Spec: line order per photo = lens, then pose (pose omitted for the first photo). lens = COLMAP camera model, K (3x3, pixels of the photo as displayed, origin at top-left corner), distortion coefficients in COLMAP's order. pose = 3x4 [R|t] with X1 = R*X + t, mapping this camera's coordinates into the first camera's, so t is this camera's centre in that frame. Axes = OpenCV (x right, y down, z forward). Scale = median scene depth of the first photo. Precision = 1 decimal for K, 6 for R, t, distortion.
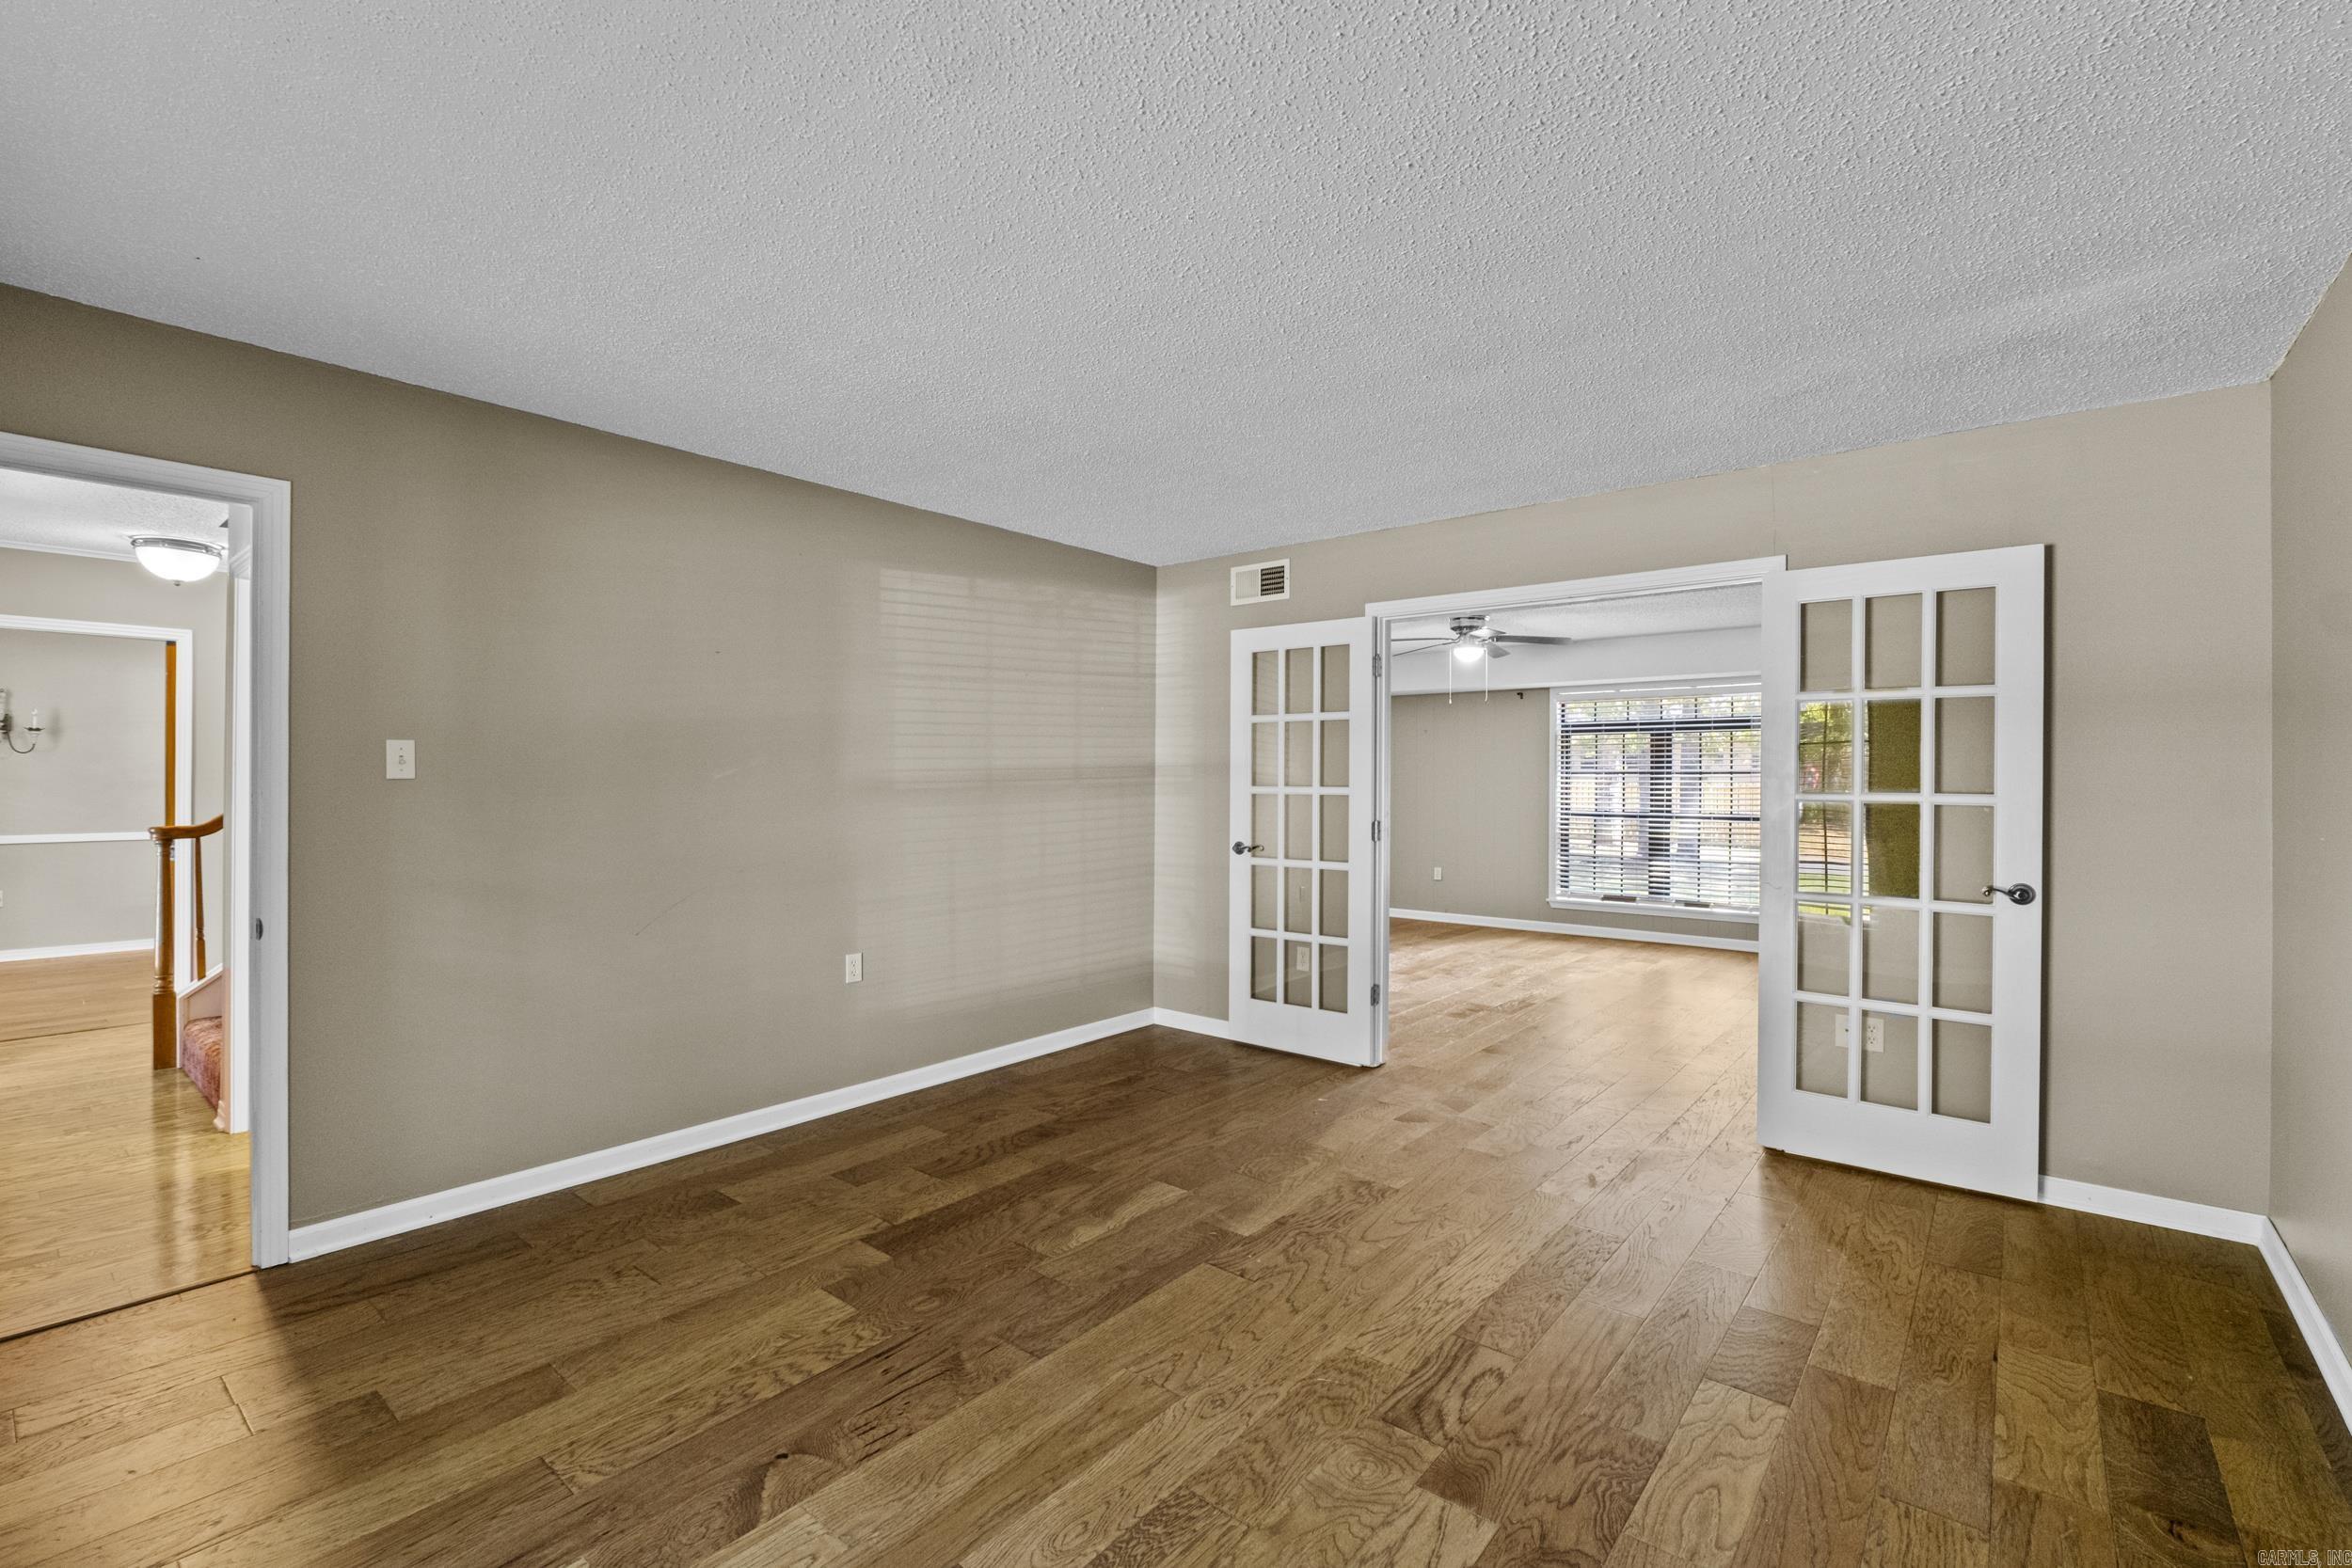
lens RADIAL K [[1039.9, 0, 1157.0], [0, 1039.9, 784.5], [0, 0, 1]] dist [-0.003228, -0.002639]
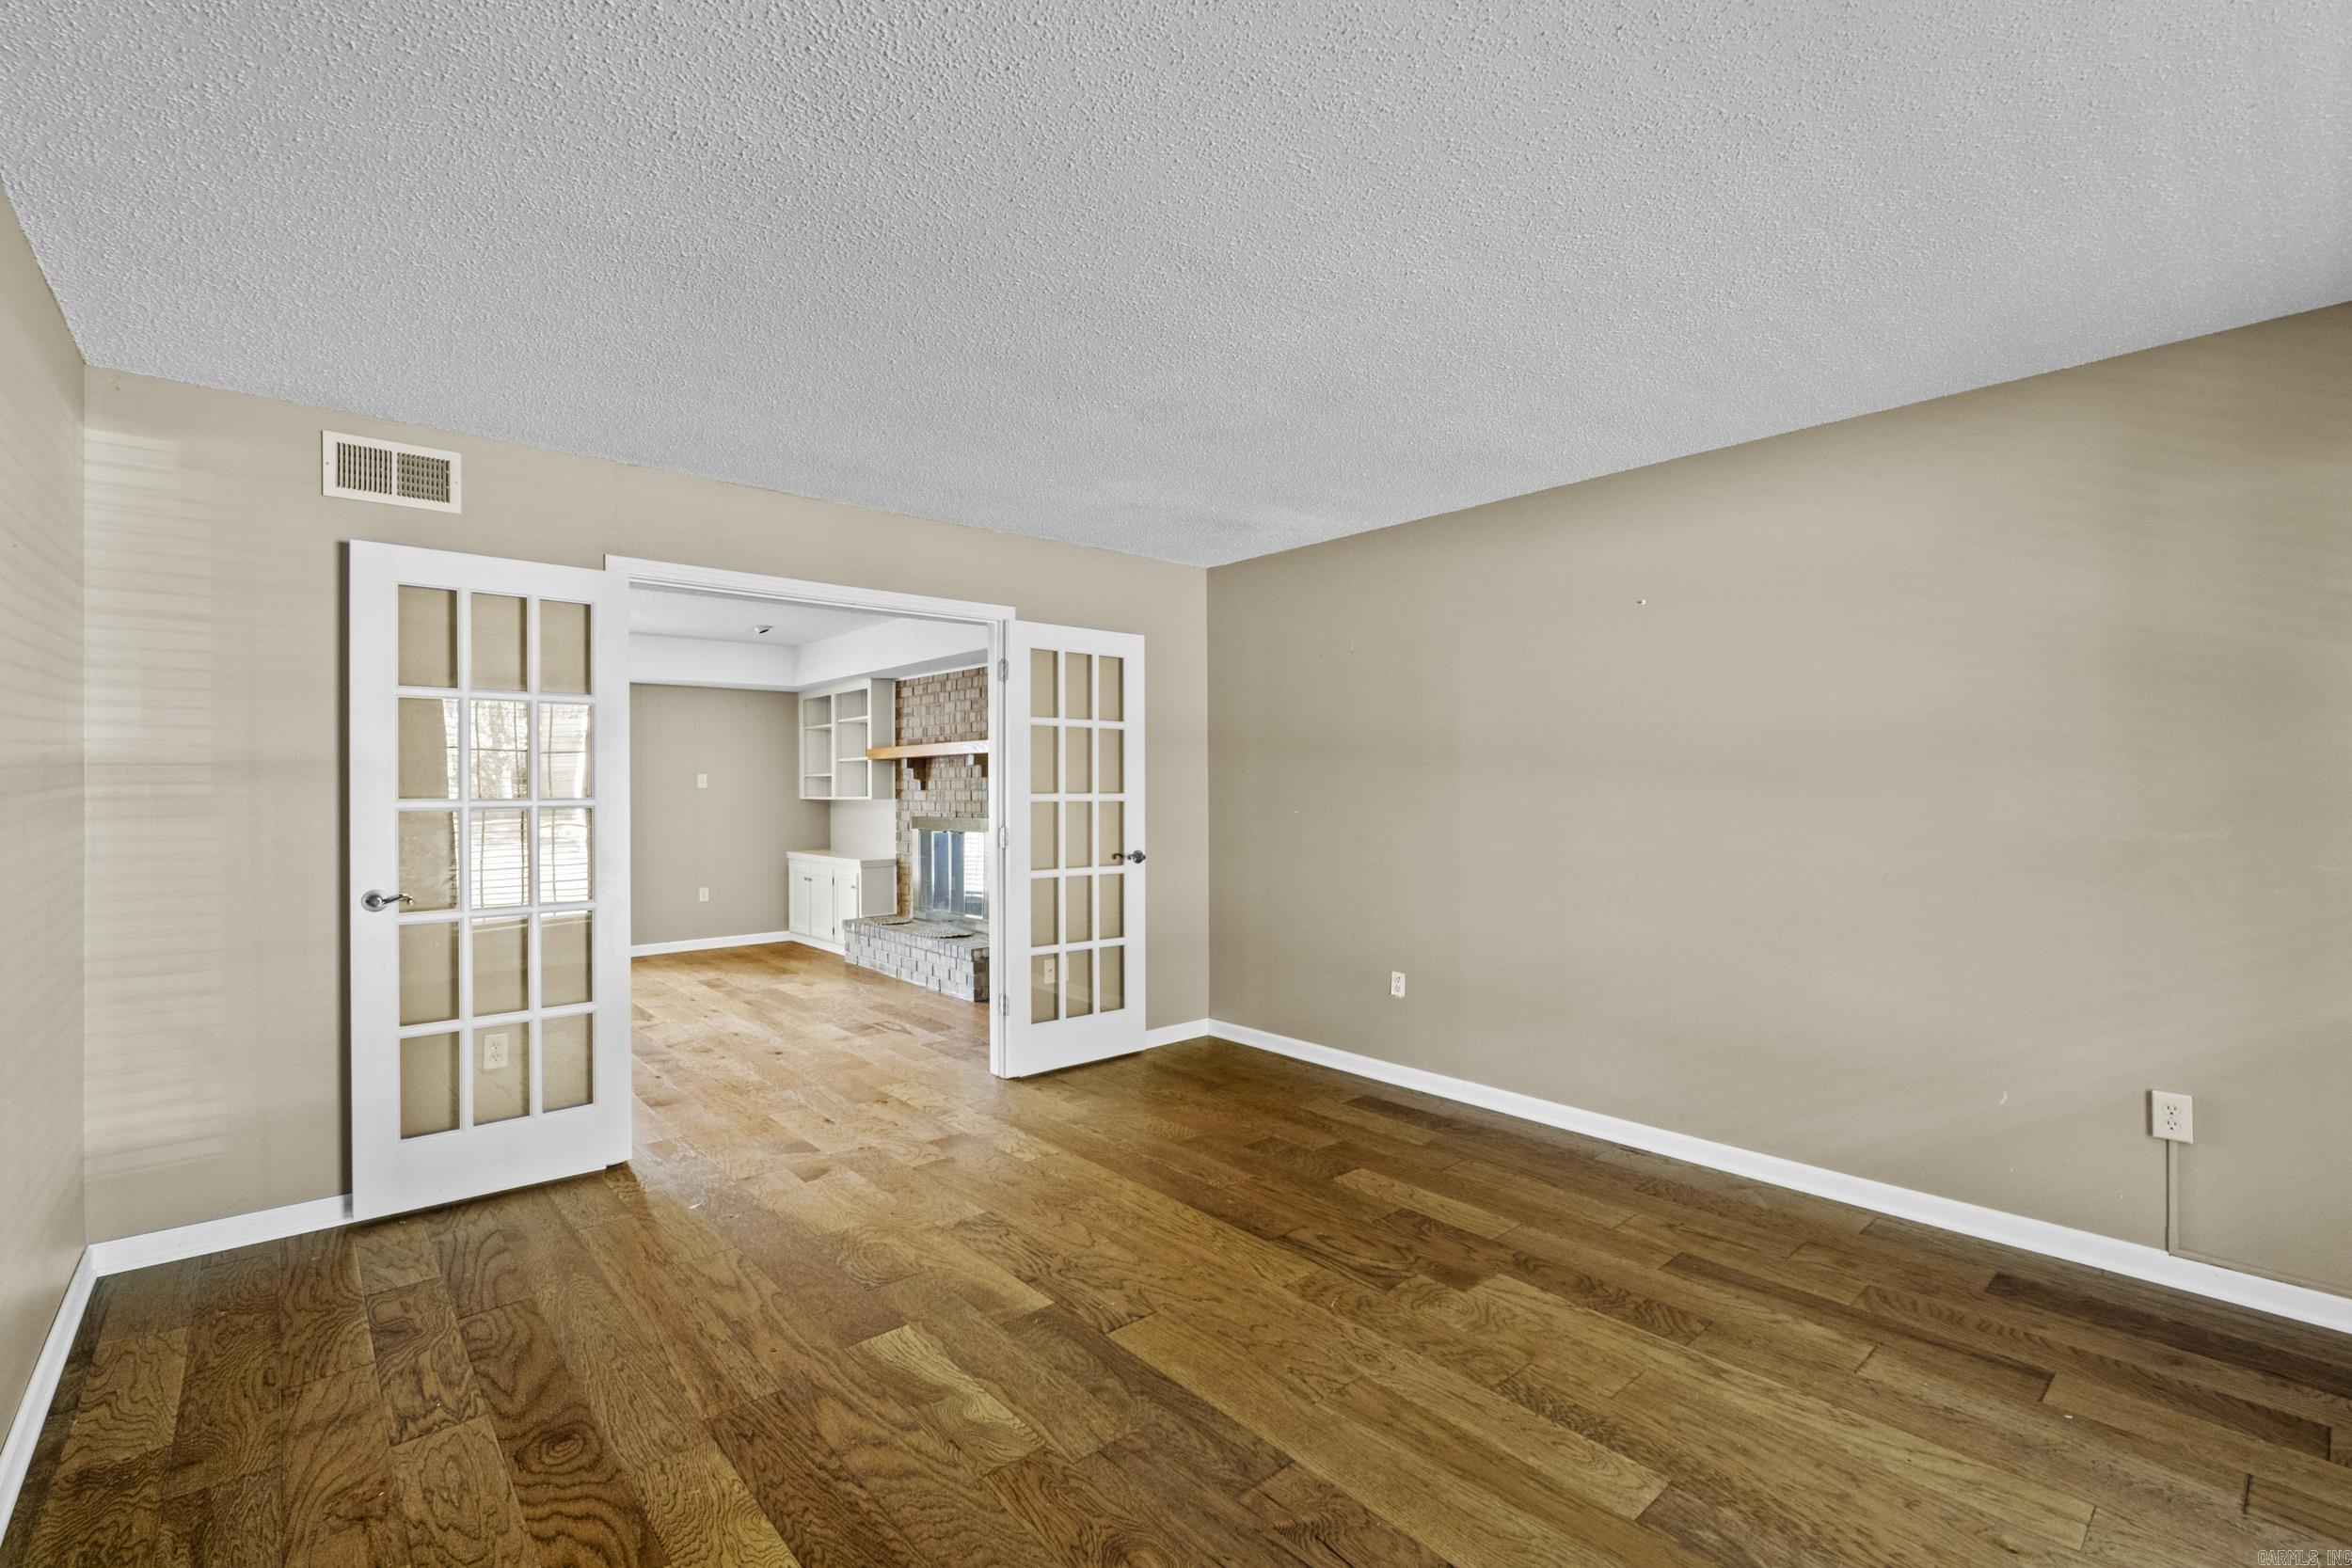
lens RADIAL K [[1039.9, 0, 1169.0], [0, 1039.9, 791.9], [0, 0, 1]] dist [-0.003228, -0.002639]
pose [[0.149475, -0.010613, 0.988708, -0.715093], [0.008827, 0.999917, 0.009399, -0.006822], [-0.988726, 0.007322, 0.149557, 0.714412]]
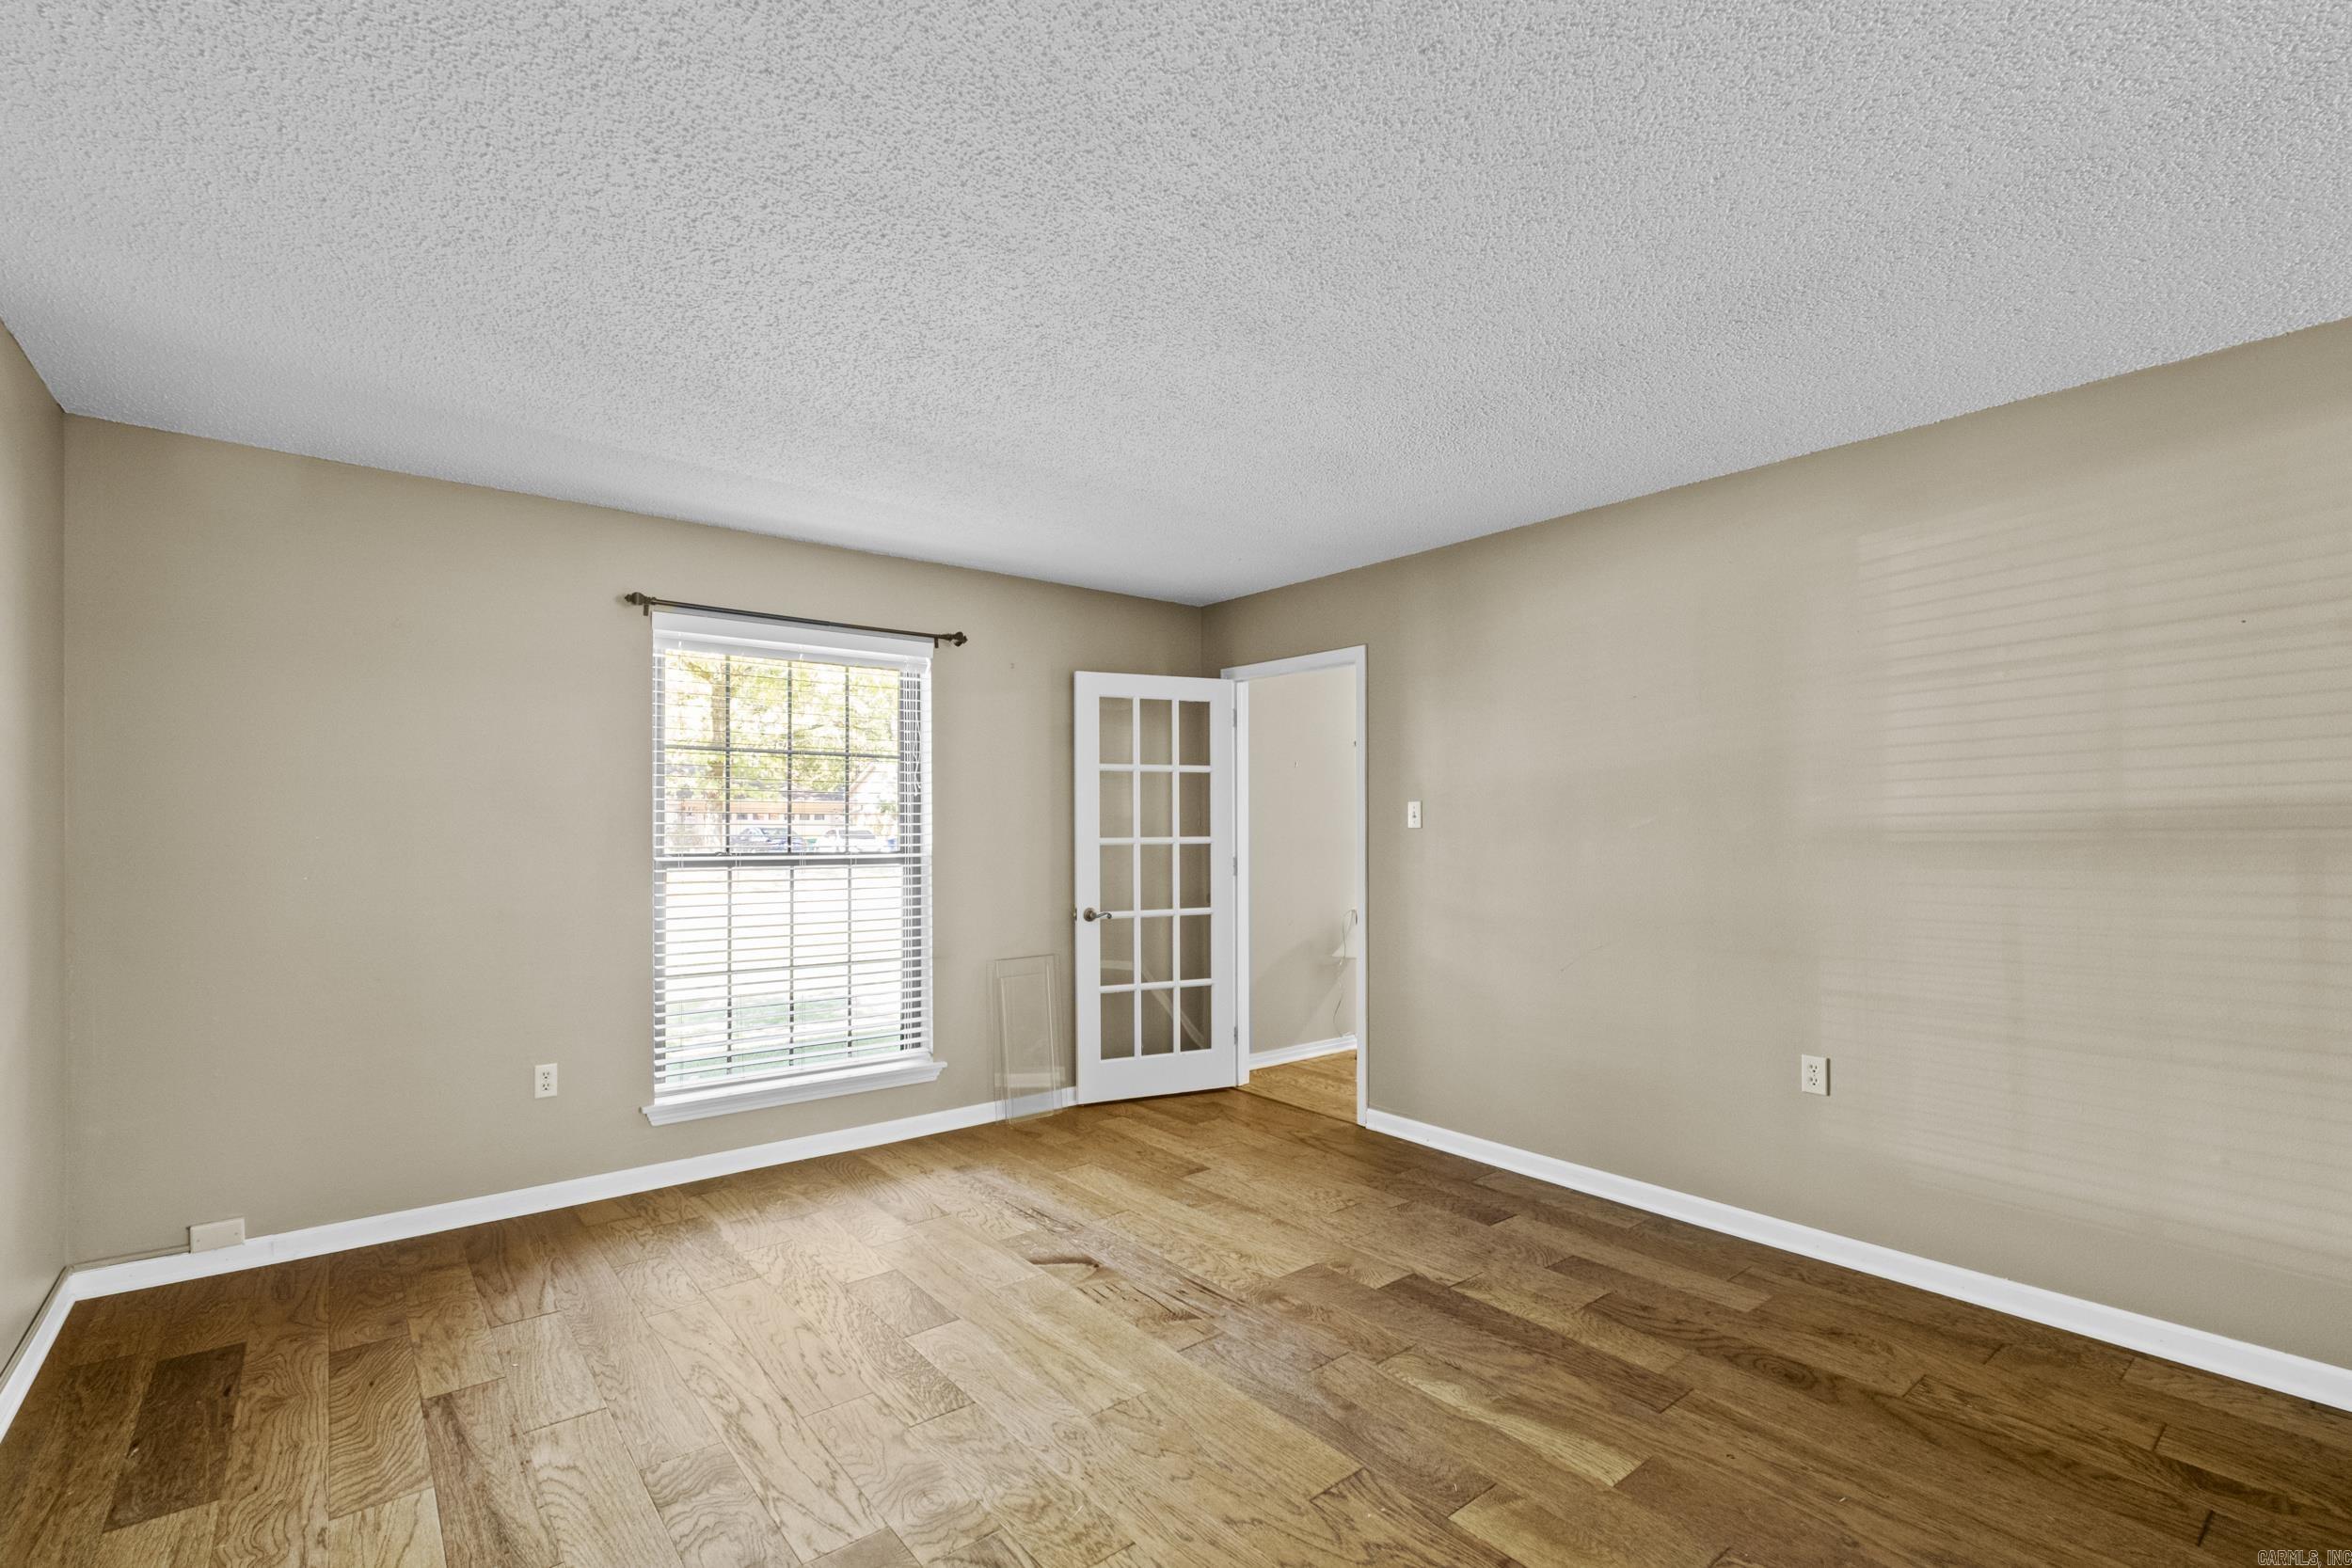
lens RADIAL K [[1039.9, 0, 1153.0], [0, 1039.9, 827.8], [0, 0, 1]] dist [-0.003228, -0.002639]
pose [[-0.205013, -0.000418, -0.978759, 0.720160], [-0.002821, 0.999996, 0.000164, -0.004909], [0.978755, 0.002794, -0.205013, 0.883888]]
